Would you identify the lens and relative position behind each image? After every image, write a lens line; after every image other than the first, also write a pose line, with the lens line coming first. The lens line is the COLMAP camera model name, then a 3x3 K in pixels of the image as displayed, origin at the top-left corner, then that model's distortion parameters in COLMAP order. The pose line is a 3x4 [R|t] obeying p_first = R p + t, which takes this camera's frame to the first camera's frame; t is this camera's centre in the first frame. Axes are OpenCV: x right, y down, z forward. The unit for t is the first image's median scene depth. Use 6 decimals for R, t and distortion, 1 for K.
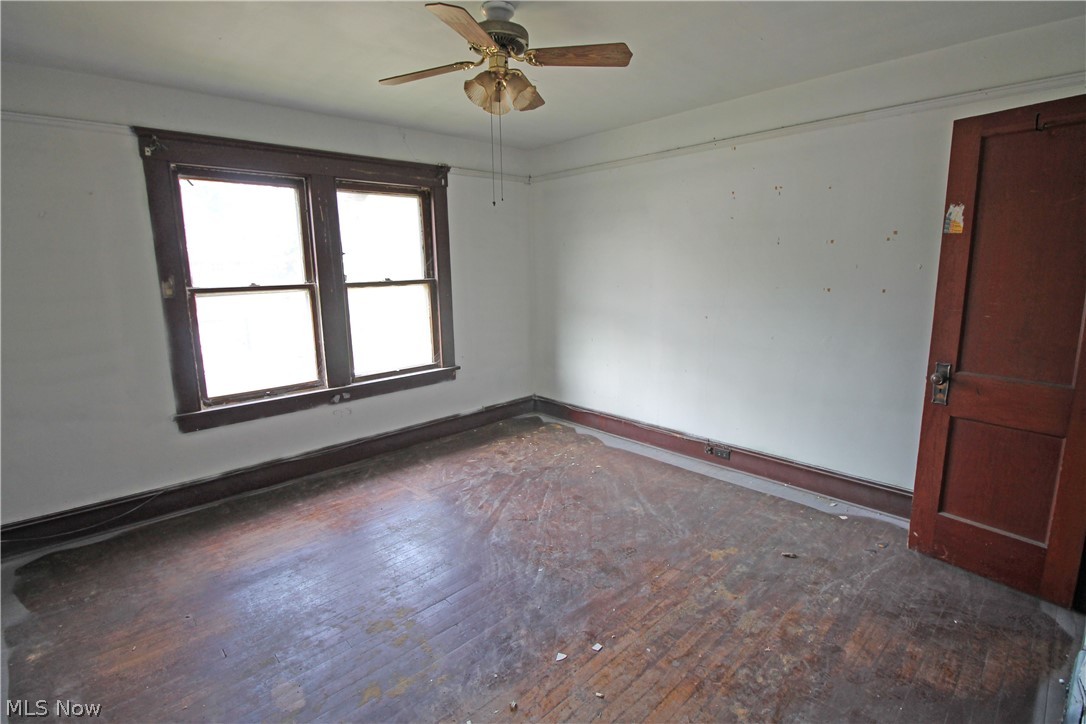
lens RADIAL K [[510.3, 0, 548.1], [0, 510.3, 350.4], [0, 0, 1]] dist [-0.000473, -0.014042]
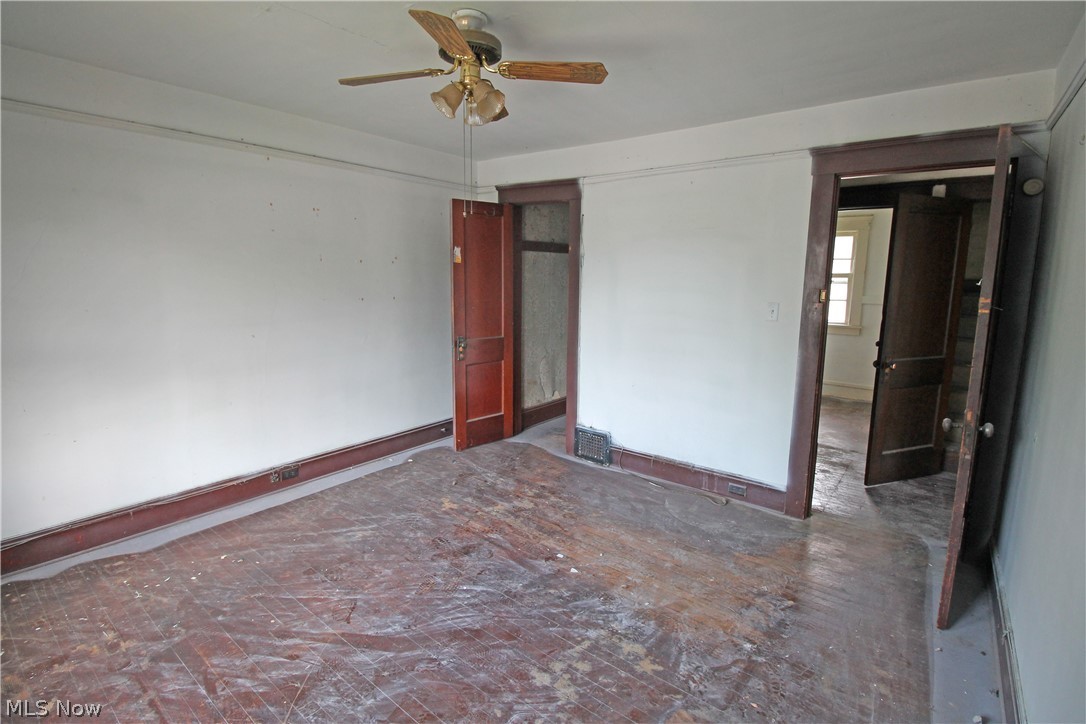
lens RADIAL K [[510.3, 0, 548.1], [0, 510.3, 350.4], [0, 0, 1]] dist [-0.000473, -0.014042]
pose [[-0.151959, -0.130540, 0.979728, -0.781978], [0.151920, 0.976376, 0.153656, -0.119658], [-0.976642, 0.172190, -0.128537, 0.735763]]
